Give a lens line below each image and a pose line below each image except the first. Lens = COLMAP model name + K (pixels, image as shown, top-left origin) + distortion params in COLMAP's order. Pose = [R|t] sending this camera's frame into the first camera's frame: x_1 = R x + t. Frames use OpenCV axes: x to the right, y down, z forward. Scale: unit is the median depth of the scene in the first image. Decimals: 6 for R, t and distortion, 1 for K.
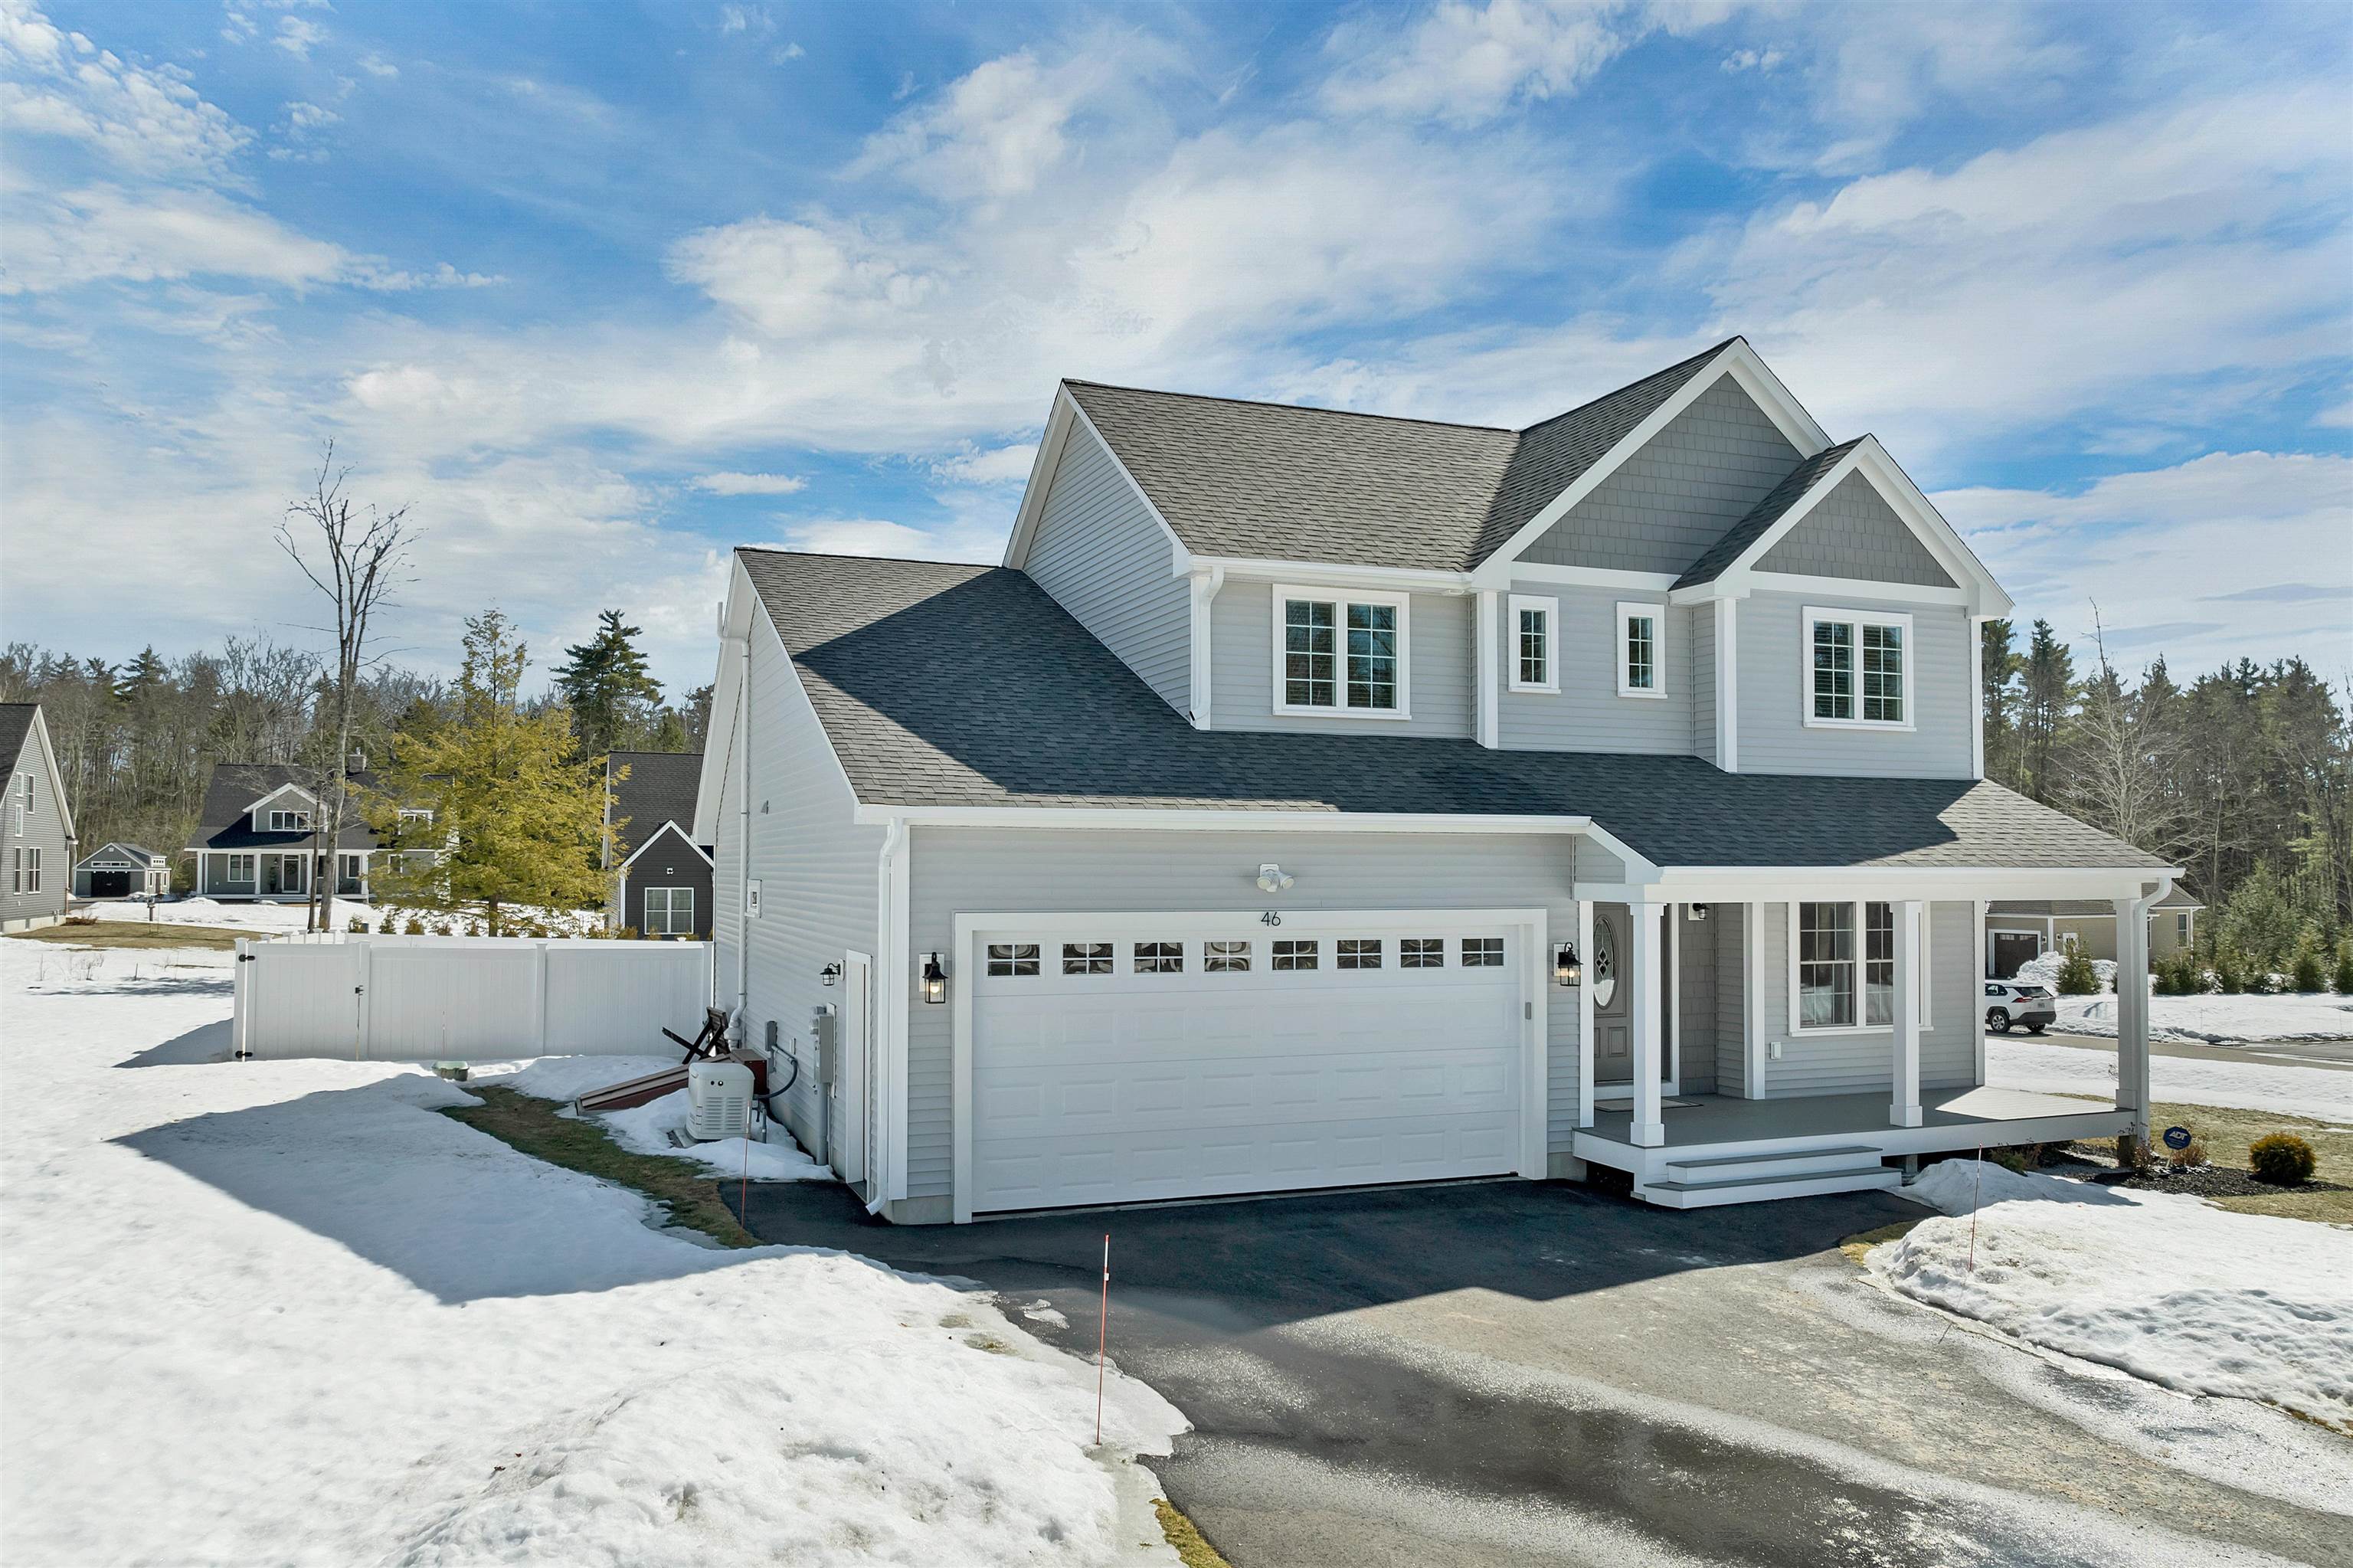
lens RADIAL K [[1678.3, 0, 1181.8], [0, 1678.3, 831.2], [0, 0, 1]] dist [-0.035365, 0.004723]
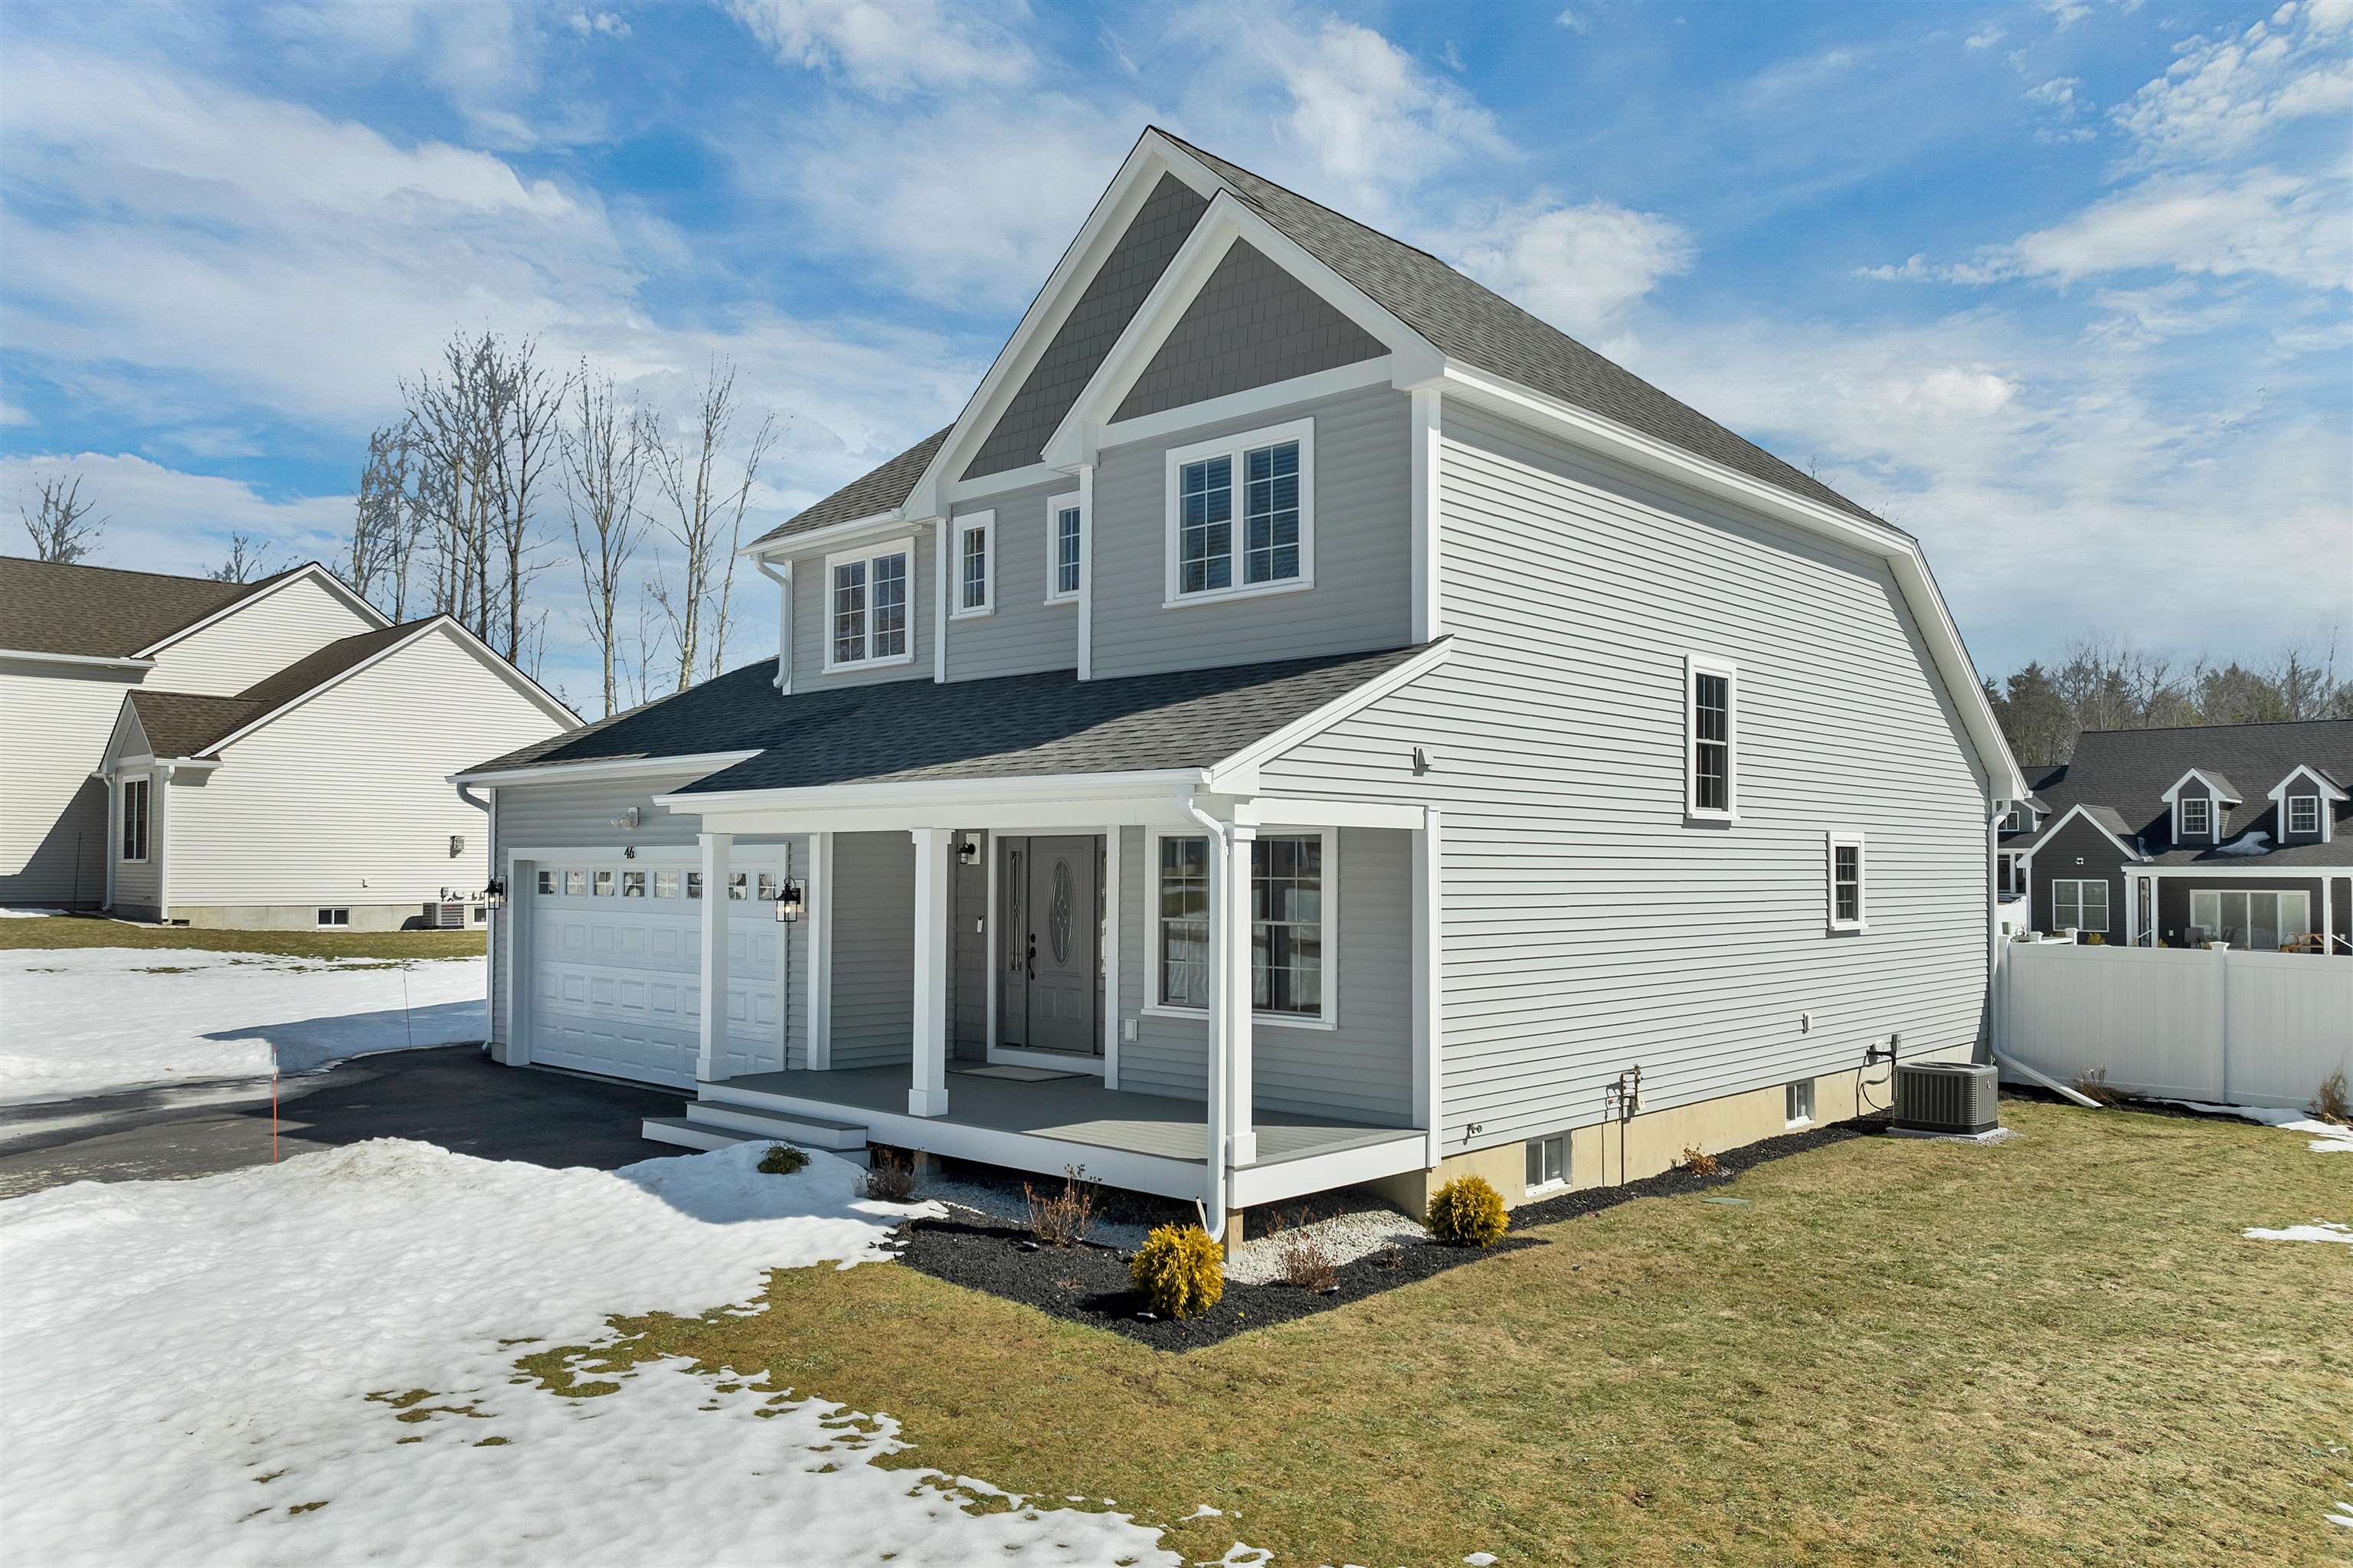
lens RADIAL K [[1678.3, 0, 1181.8], [0, 1678.3, 831.2], [0, 0, 1]] dist [-0.035365, 0.004723]
pose [[0.443130, -0.020918, -0.896213, 1.022958], [0.014915, 0.999761, -0.015960, 0.048899], [0.896333, -0.006295, 0.443336, 0.647554]]
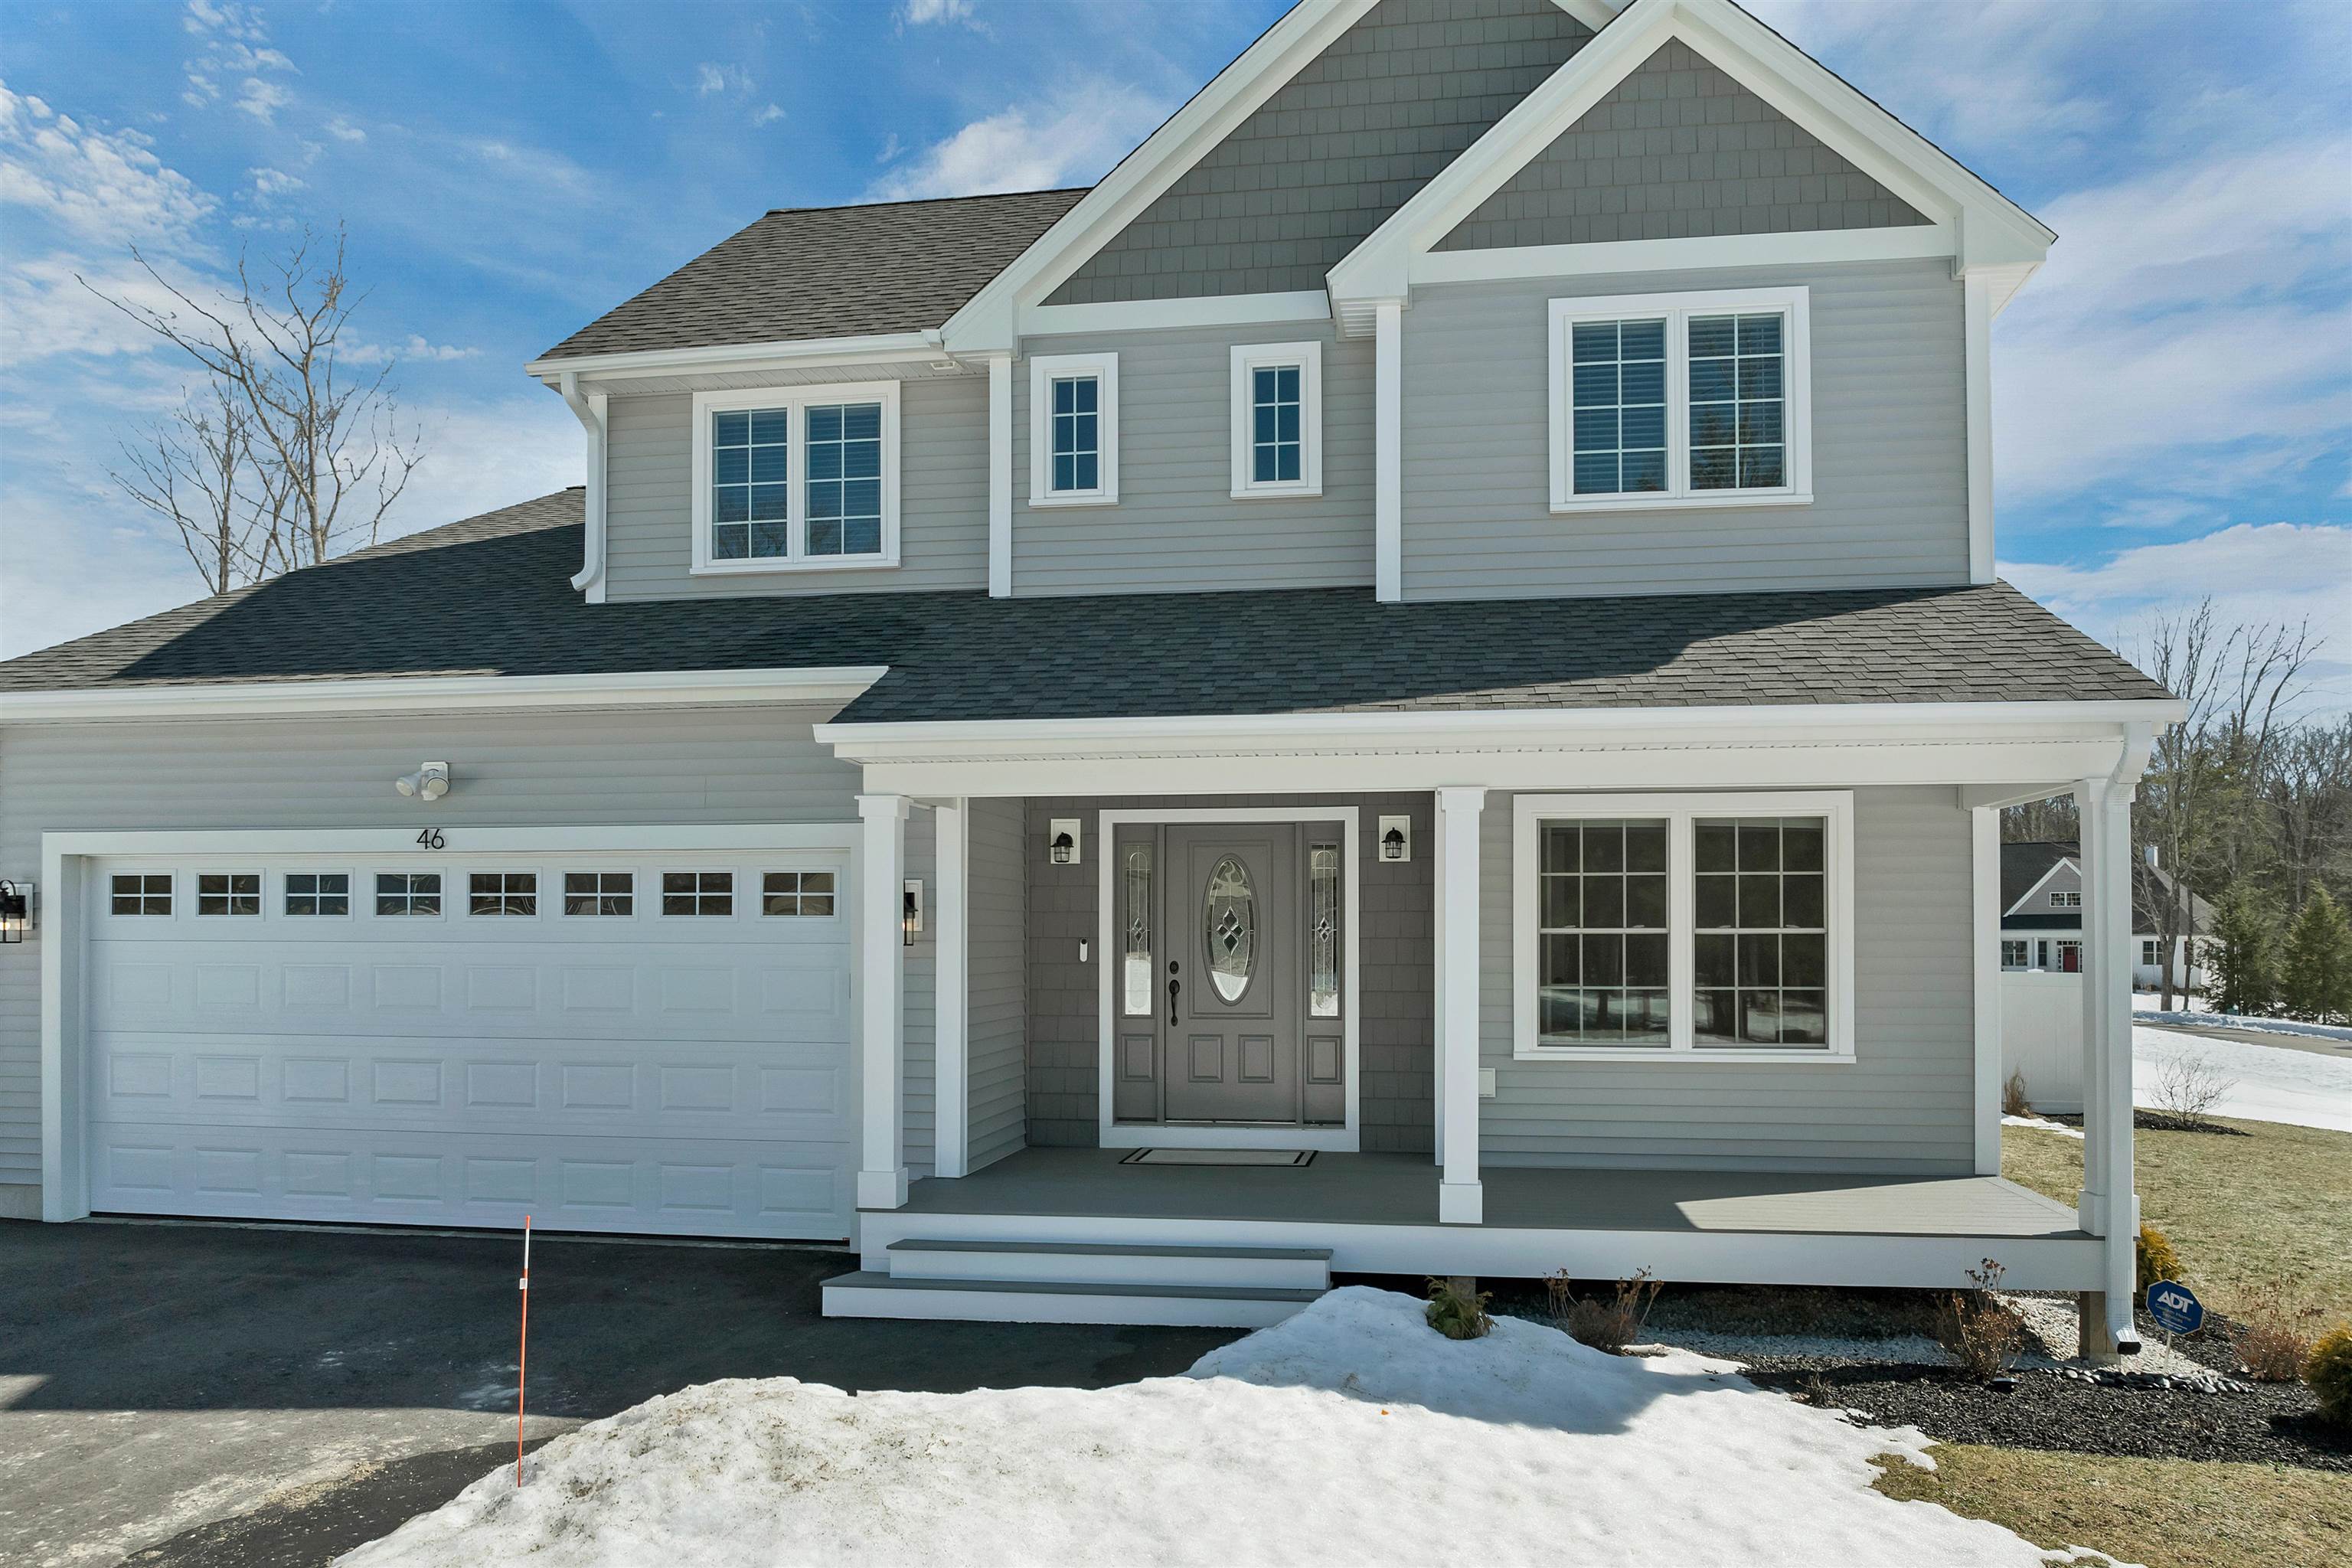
lens RADIAL K [[1712.6, 0, 1182.1], [0, 1712.6, 915.4], [0, 0, 1]] dist [-0.034697, 0.003917]
pose [[0.864979, -0.007040, -0.501759, 0.536279], [0.012018, 0.999905, 0.006689, 0.065710], [0.501664, -0.011816, 0.864982, 0.425251]]
